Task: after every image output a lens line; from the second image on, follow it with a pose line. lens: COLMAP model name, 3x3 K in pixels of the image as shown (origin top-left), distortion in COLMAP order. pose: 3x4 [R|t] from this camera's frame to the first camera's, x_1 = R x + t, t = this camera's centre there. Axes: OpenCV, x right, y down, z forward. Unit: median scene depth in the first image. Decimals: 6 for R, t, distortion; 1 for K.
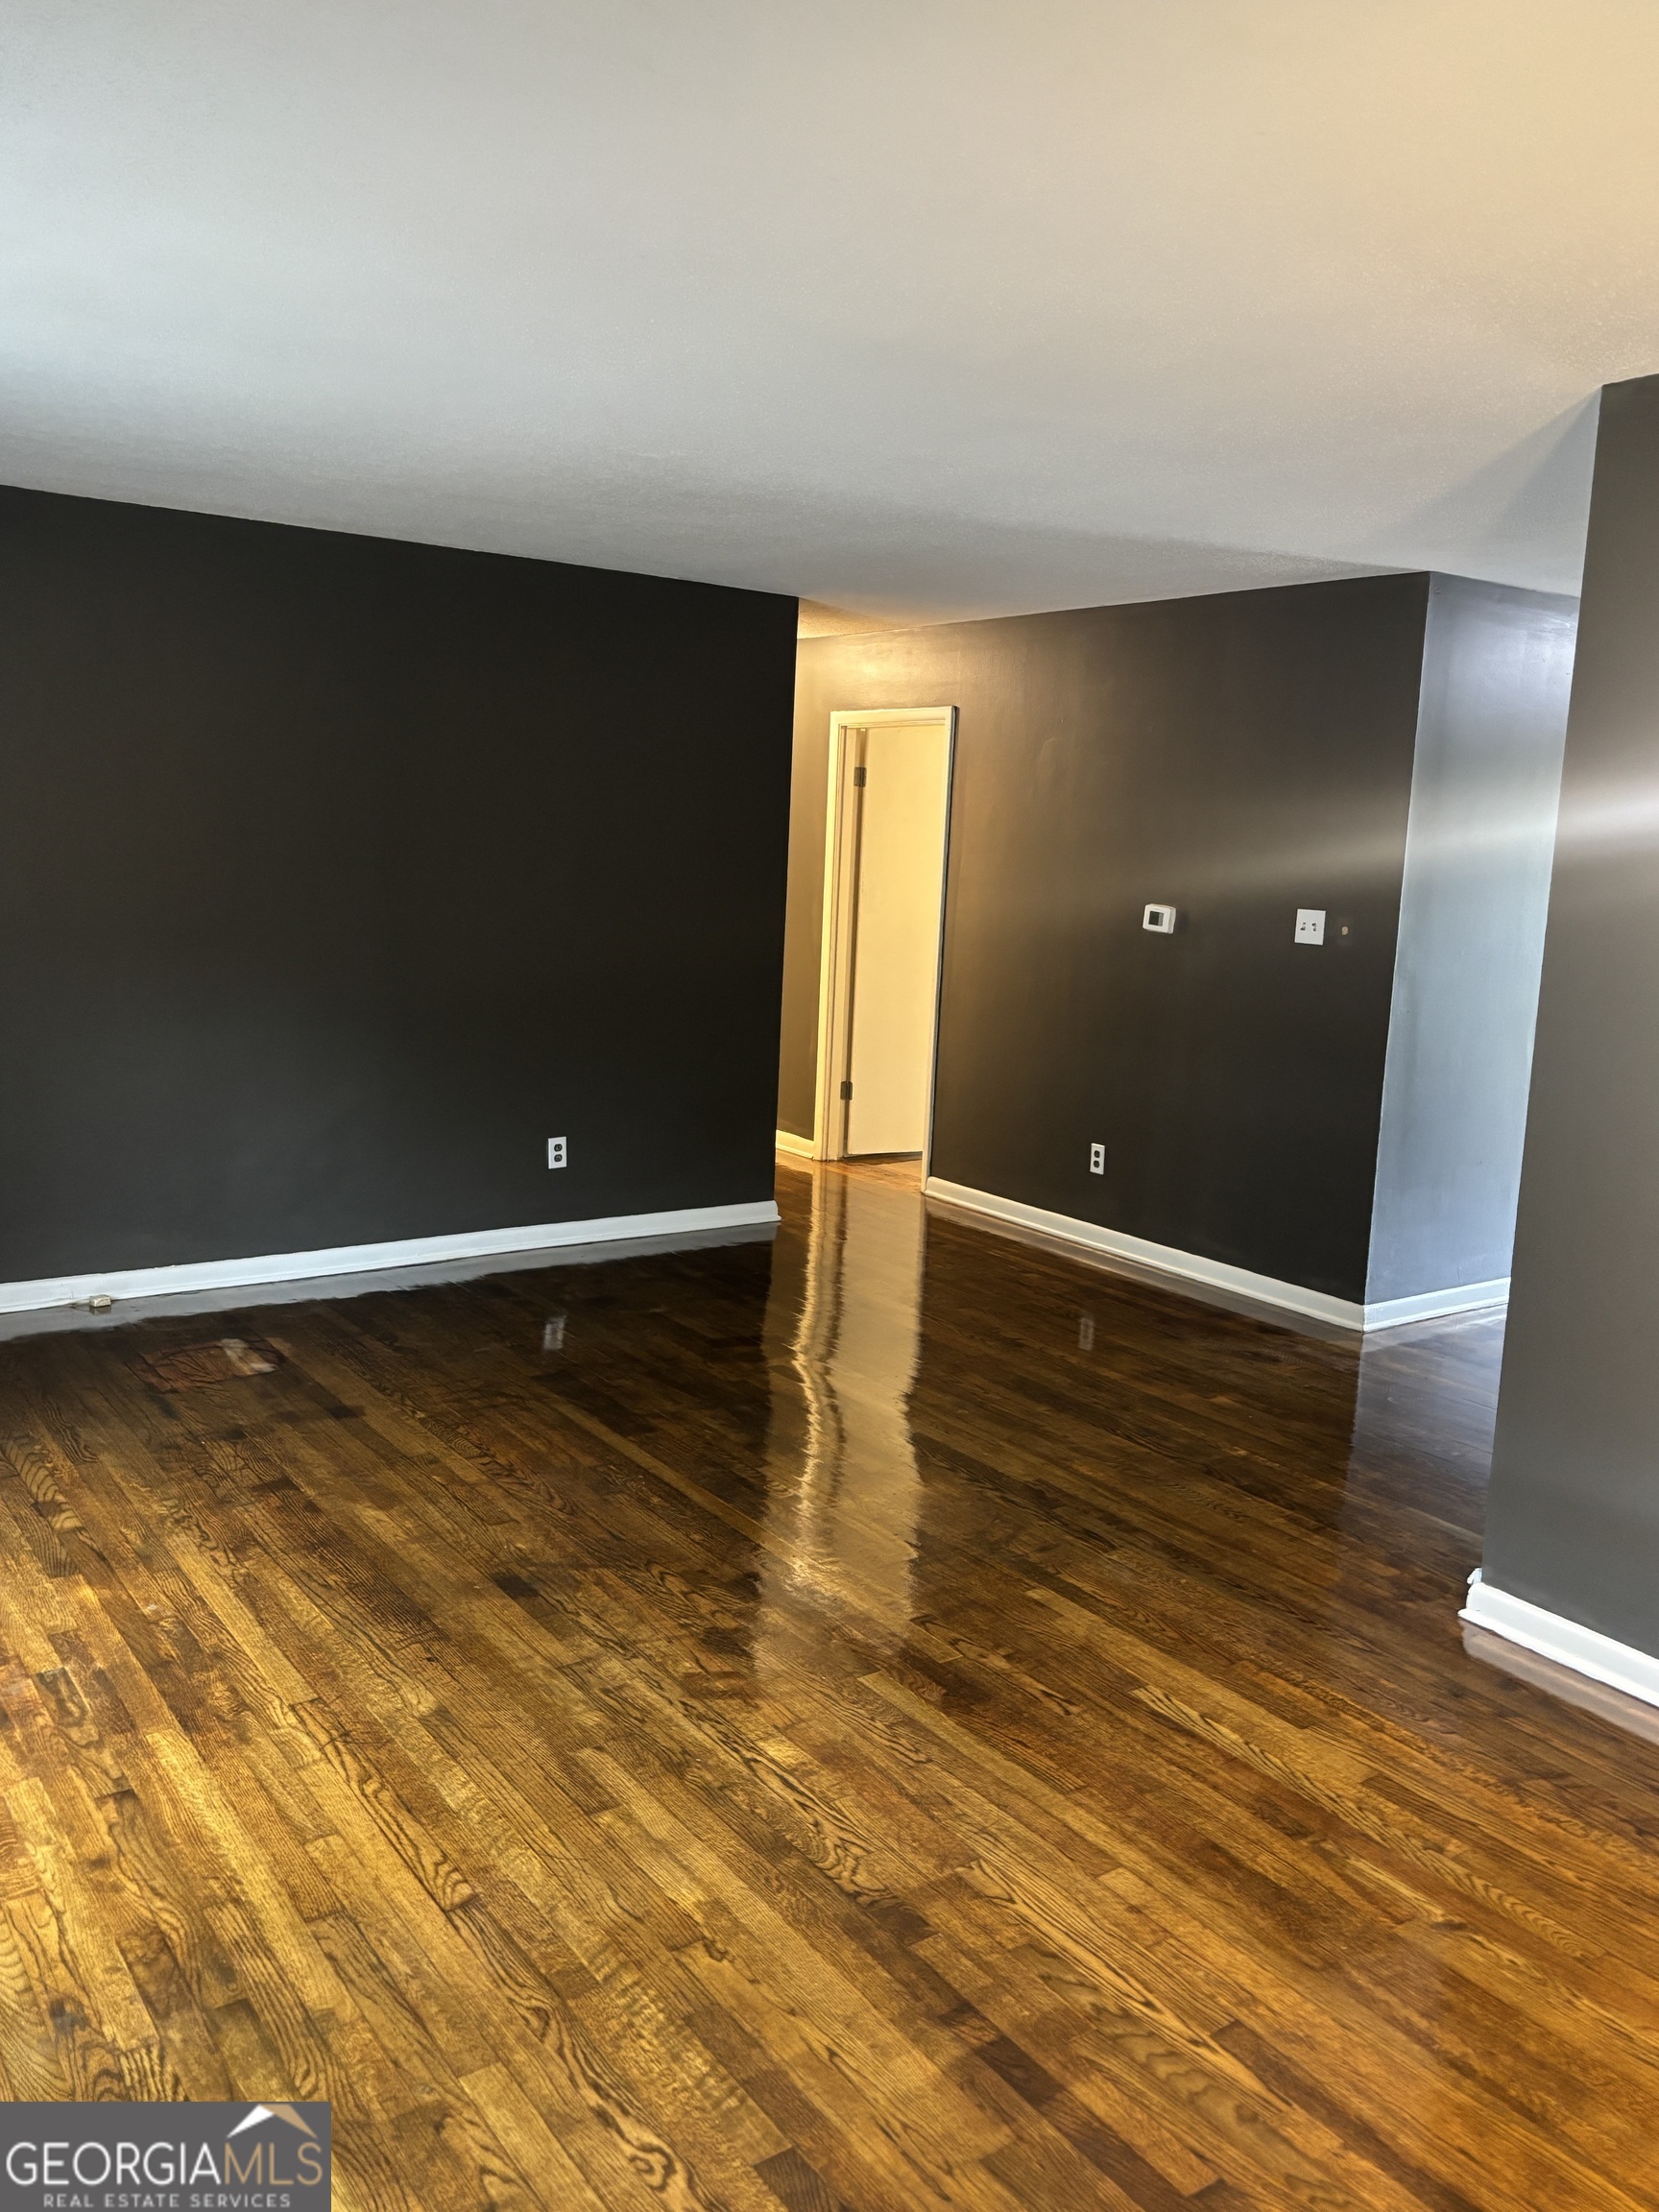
lens RADIAL K [[1741.8, 0, 831.7], [0, 1741.8, 1105.6], [0, 0, 1]] dist [0.015296, -0.009367]
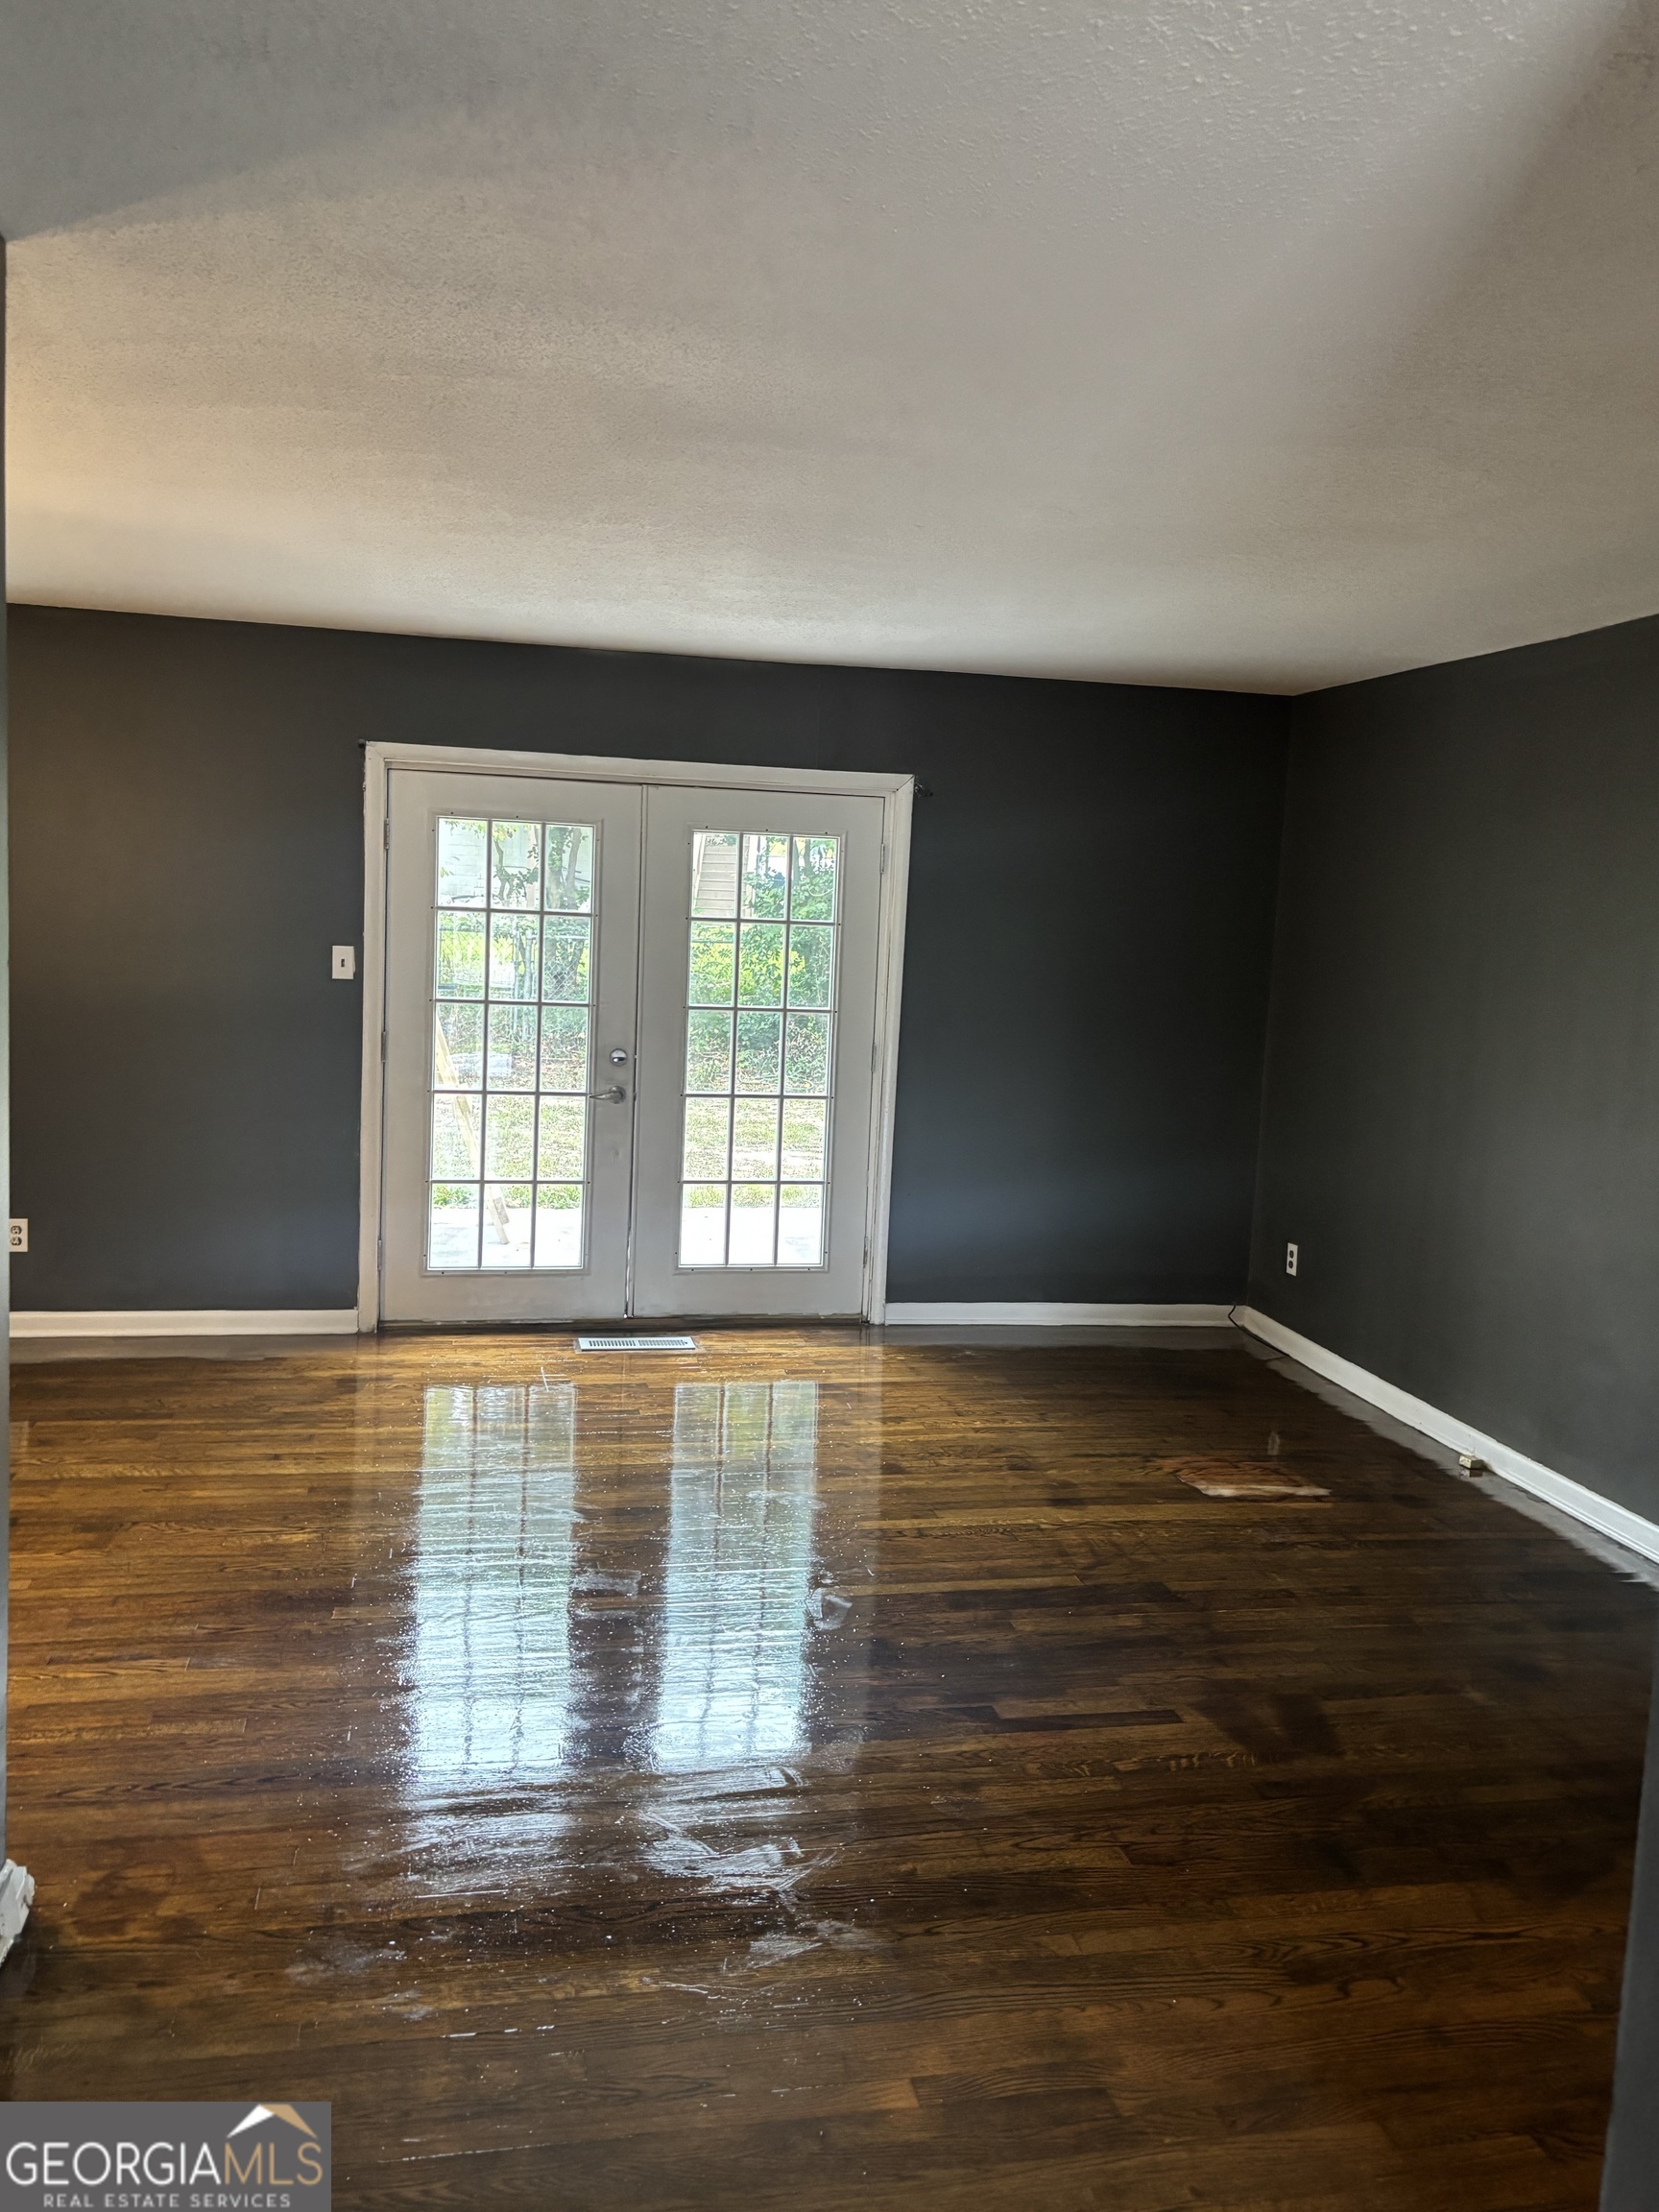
lens RADIAL K [[1741.8, 0, 829.5], [0, 1741.8, 1105.9], [0, 0, 1]] dist [0.015296, -0.009367]
pose [[-0.391155, 0.047941, -0.919075, 1.101106], [-0.205750, 0.968811, 0.138101, -0.256552], [0.897031, 0.243118, -0.369091, 1.845733]]
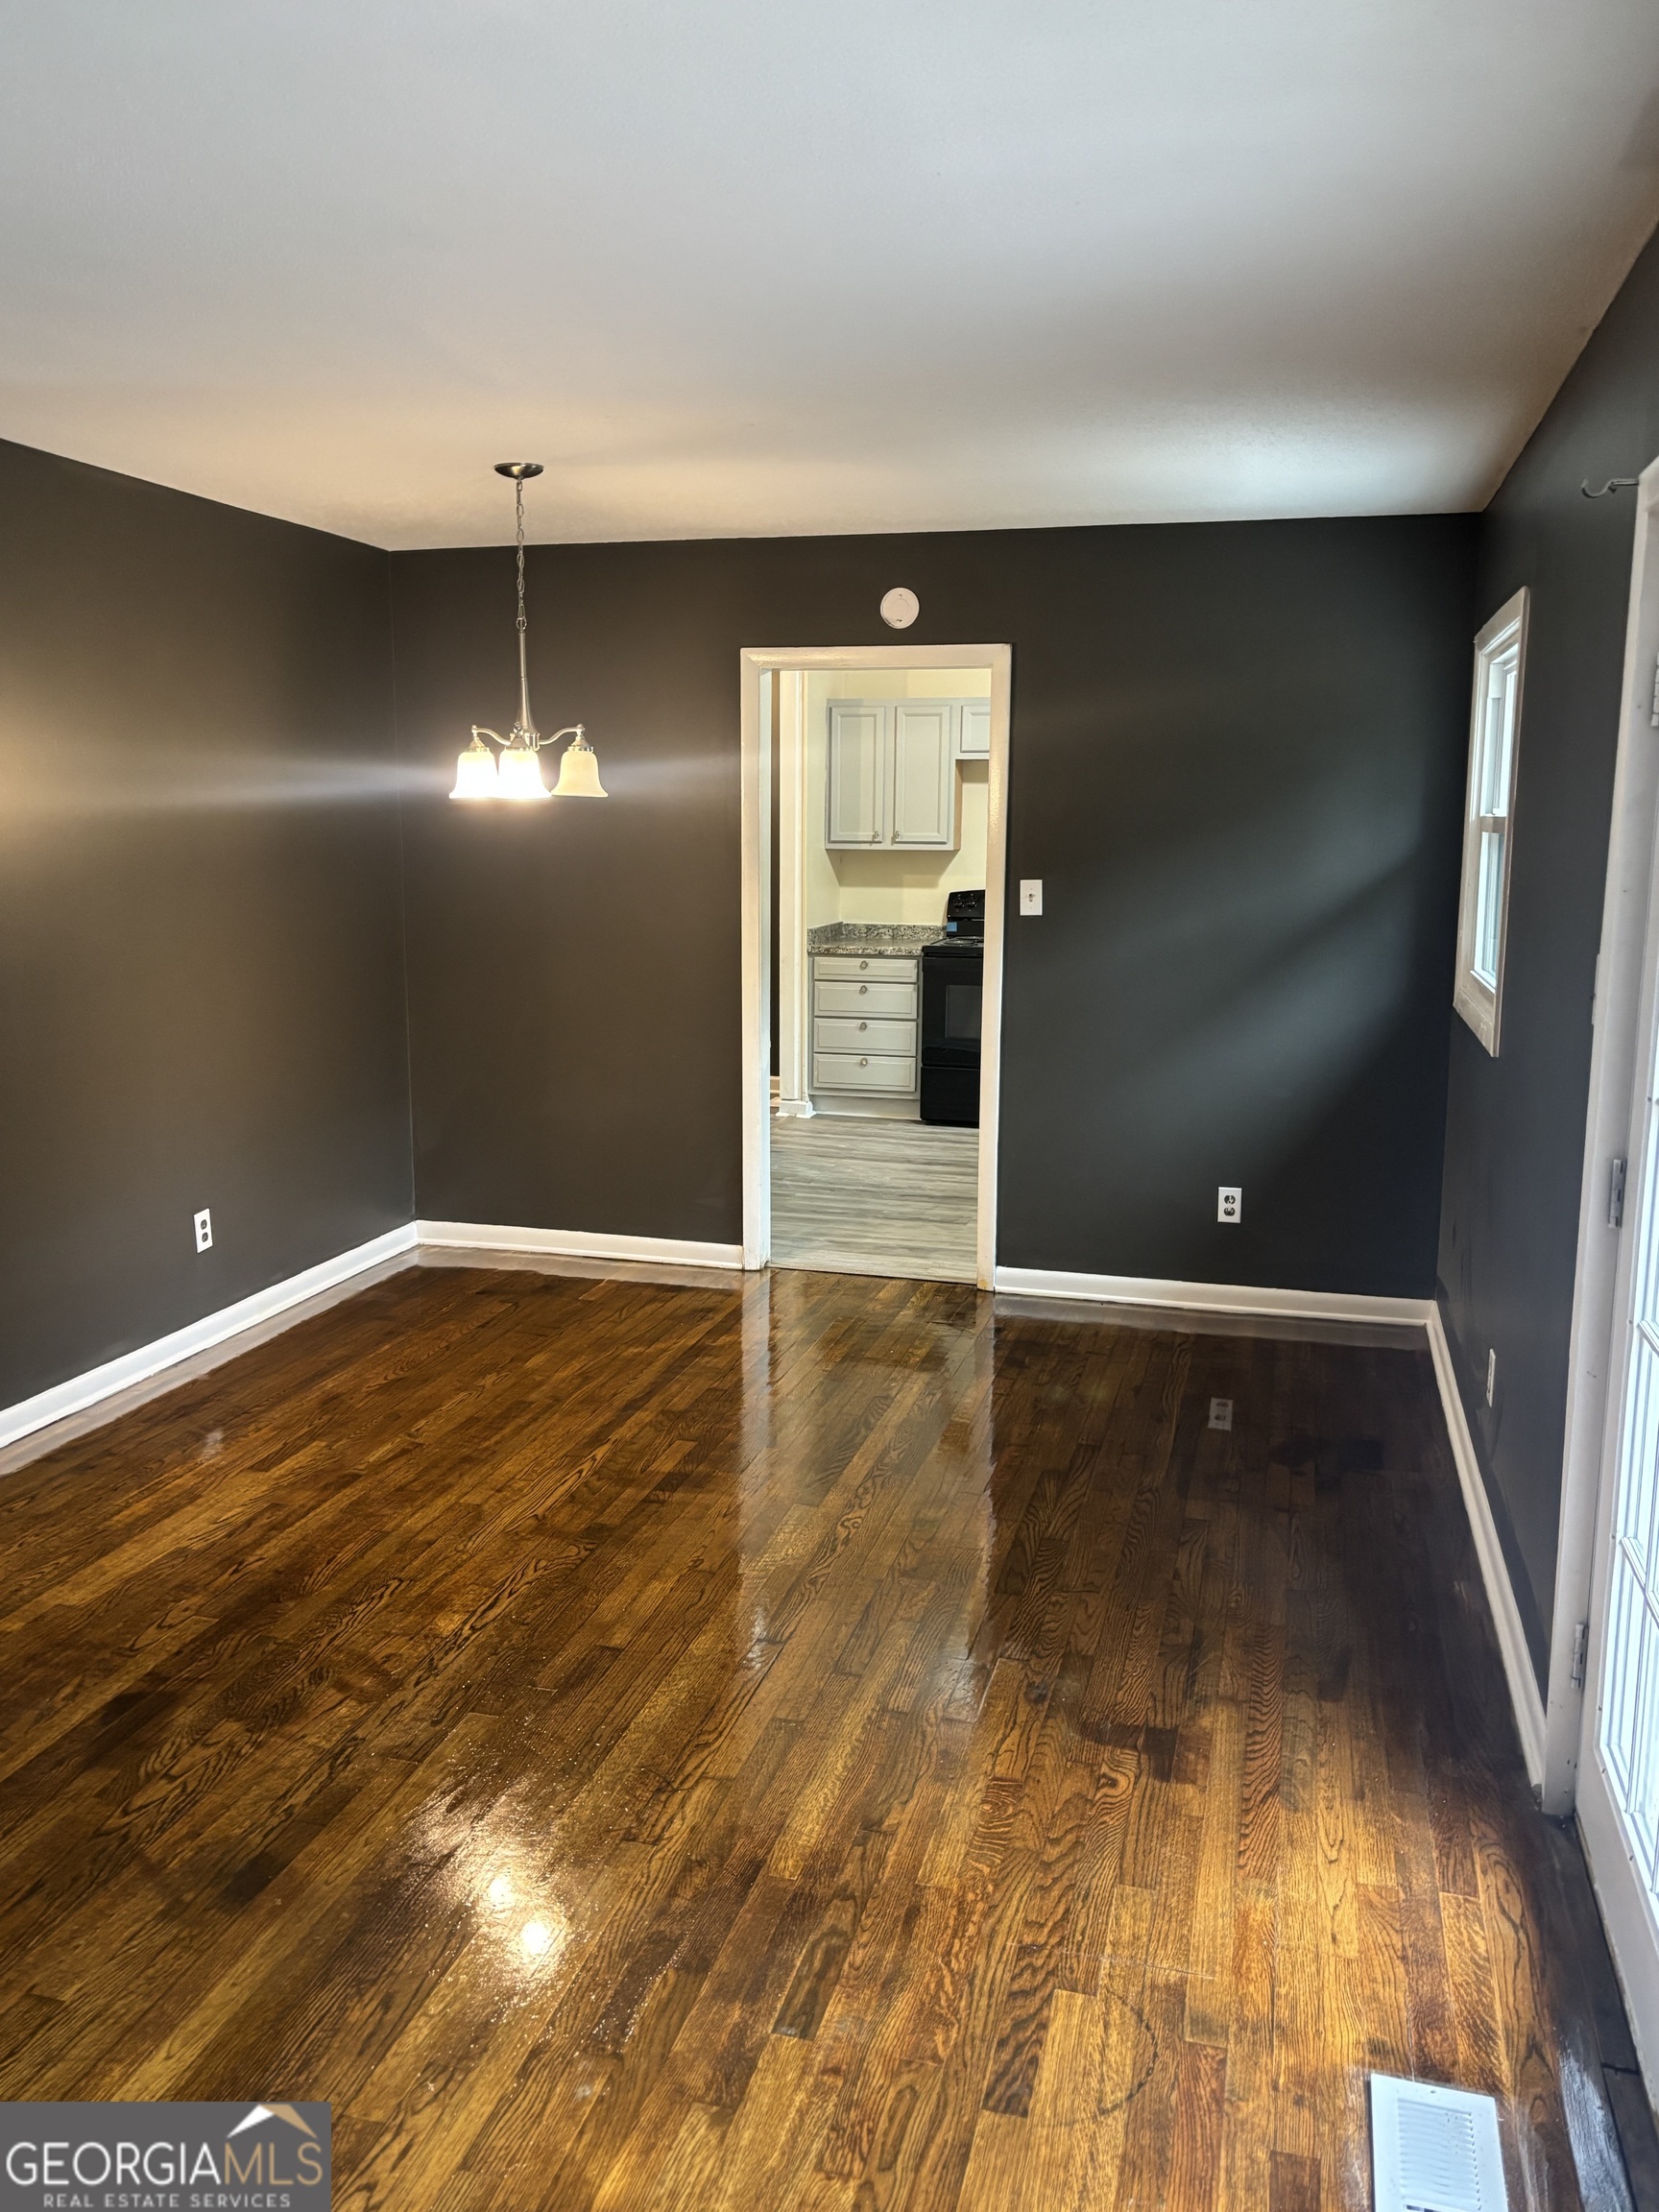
lens RADIAL K [[1741.8, 0, 830.6], [0, 1741.8, 1103.0], [0, 0, 1]] dist [0.015296, -0.009367]
pose [[-0.635588, -0.177173, 0.751424, -1.004489], [0.084398, 0.951532, 0.295742, -0.278471], [-0.767401, 0.251389, -0.589830, 1.415115]]
